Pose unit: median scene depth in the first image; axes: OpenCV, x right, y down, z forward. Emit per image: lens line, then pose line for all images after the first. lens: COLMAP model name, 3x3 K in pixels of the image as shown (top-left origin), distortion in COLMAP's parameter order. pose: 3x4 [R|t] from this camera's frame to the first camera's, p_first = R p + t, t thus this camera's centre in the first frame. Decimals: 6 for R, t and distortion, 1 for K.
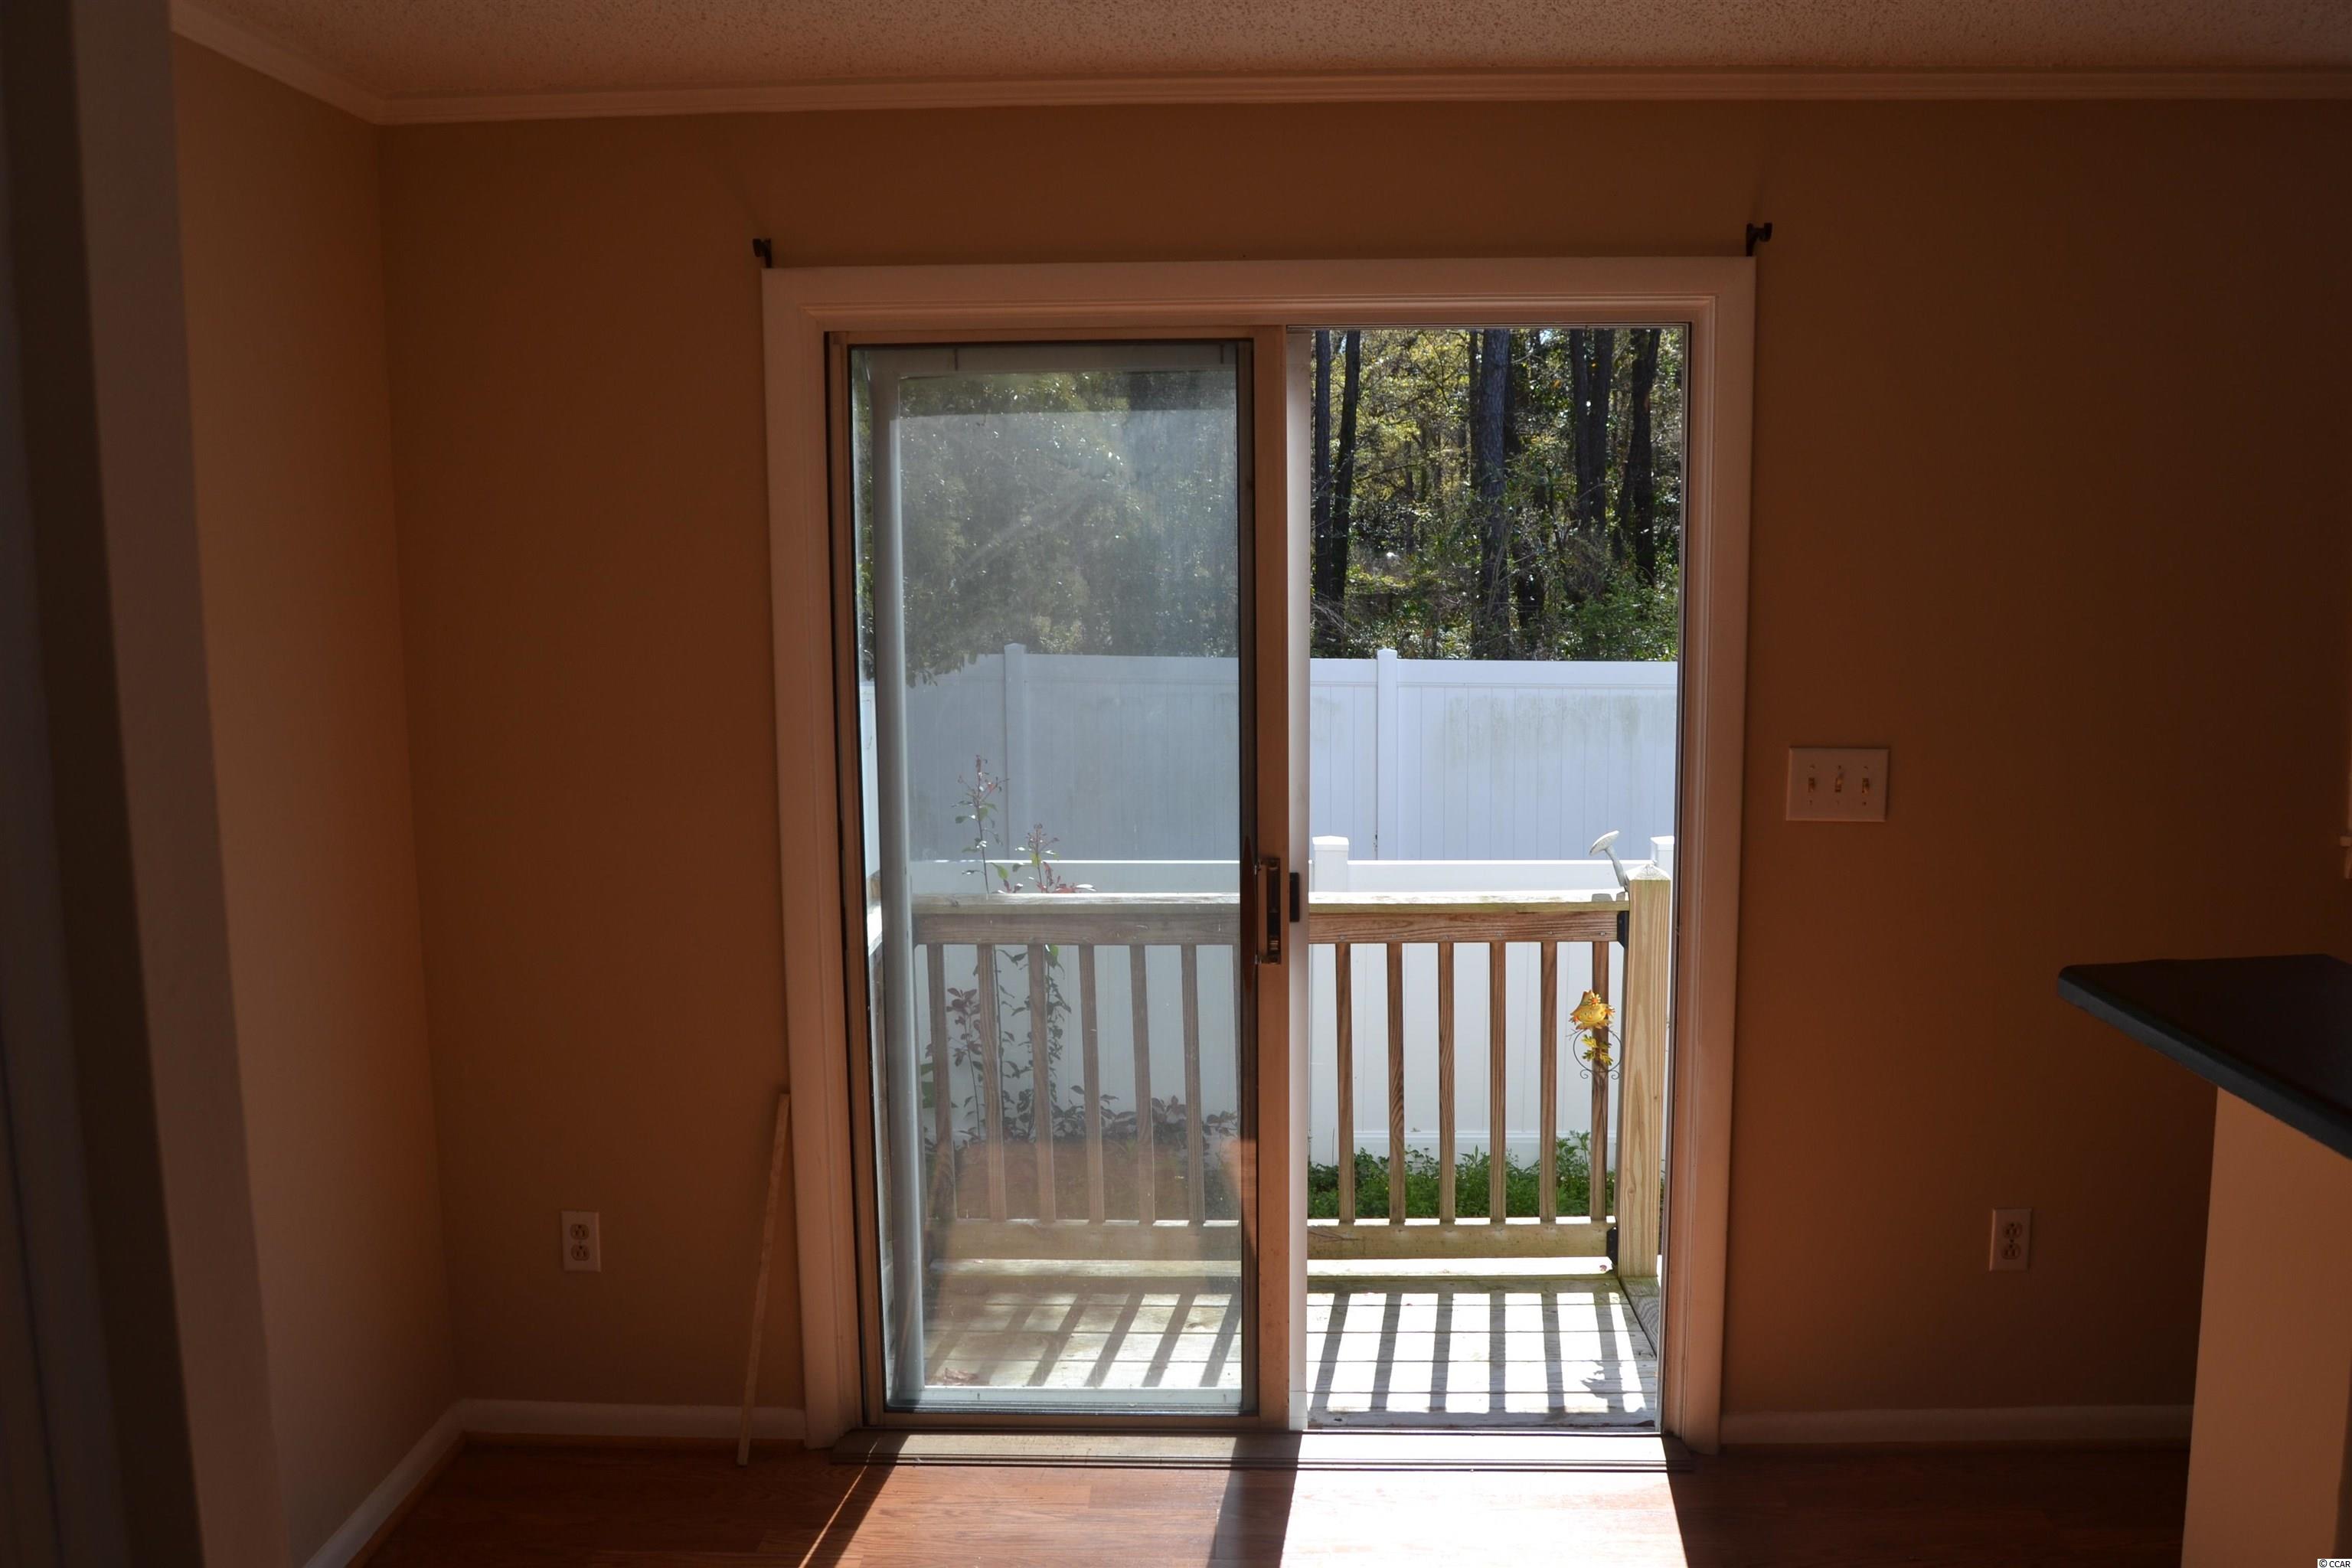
lens RADIAL K [[1801.5, 0, 1224.7], [0, 1801.5, 789.0], [0, 0, 1]] dist [-0.102405, 0.060011]
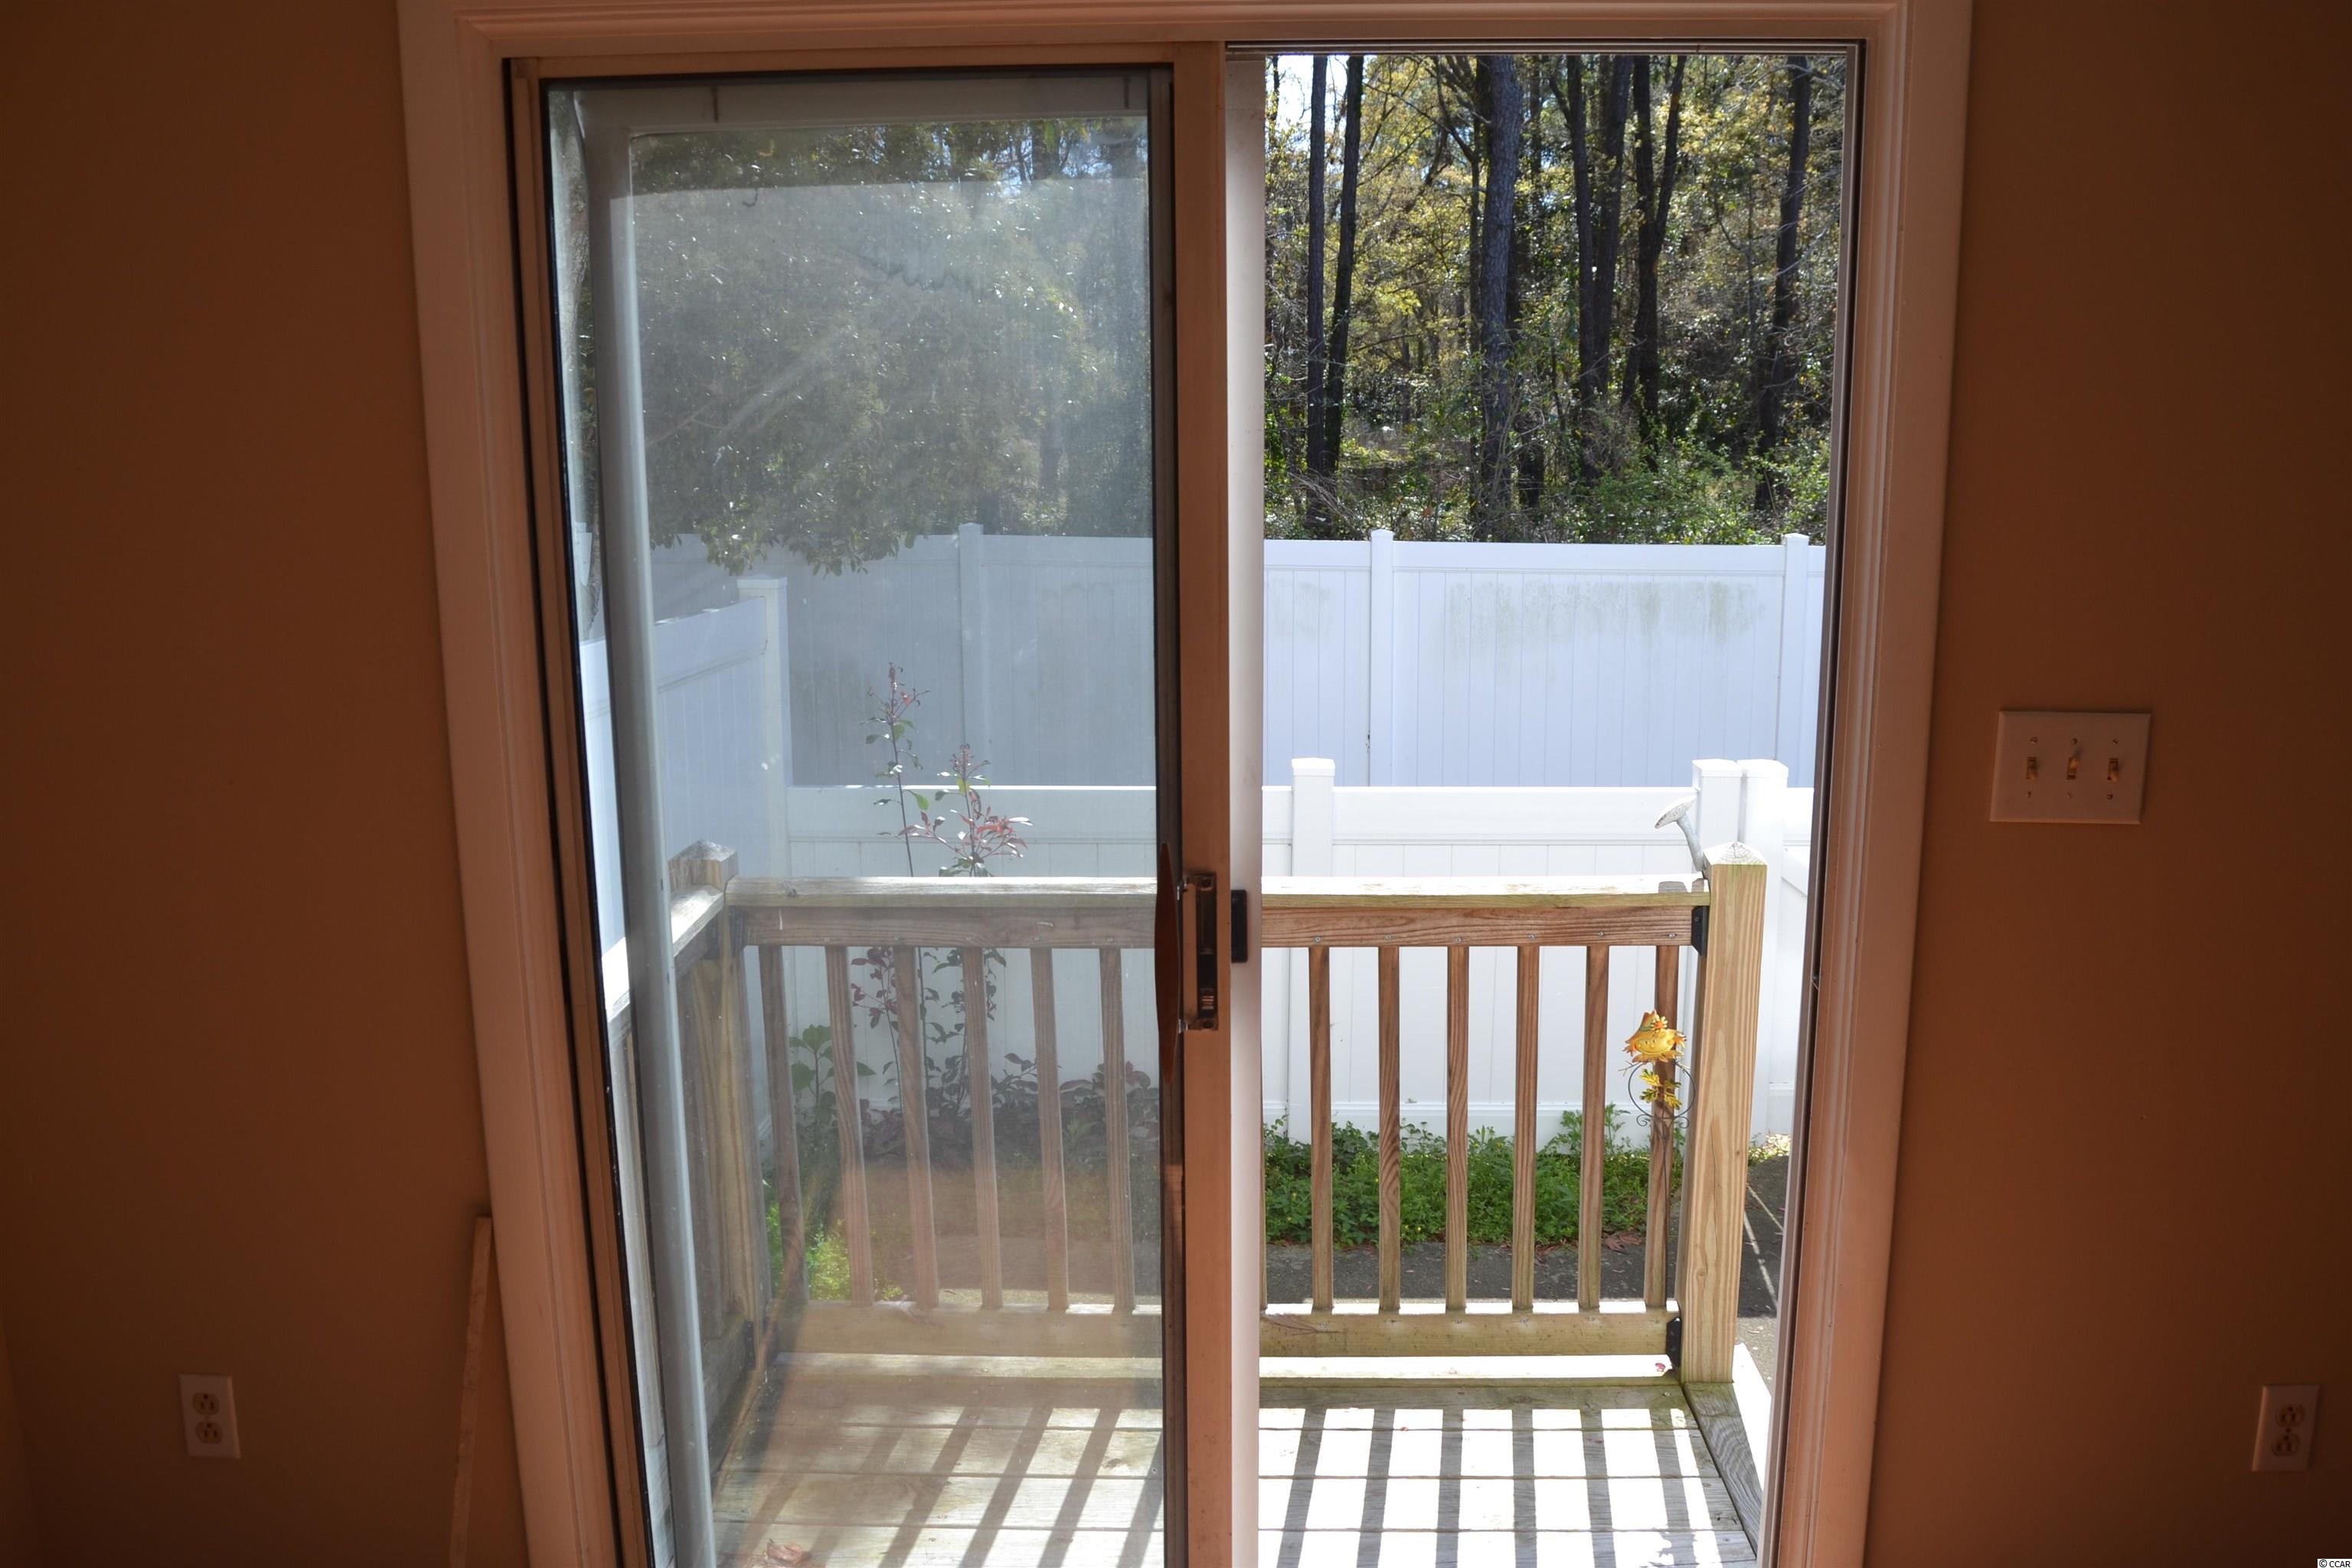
lens RADIAL K [[1801.5, 0, 1224.7], [0, 1801.5, 789.0], [0, 0, 1]] dist [-0.102405, 0.060011]
pose [[0.999993, 0.001134, 0.003434, 0.024485], [-0.001367, 0.997635, 0.068721, -0.029033], [-0.003348, -0.068725, 0.997630, 0.268374]]
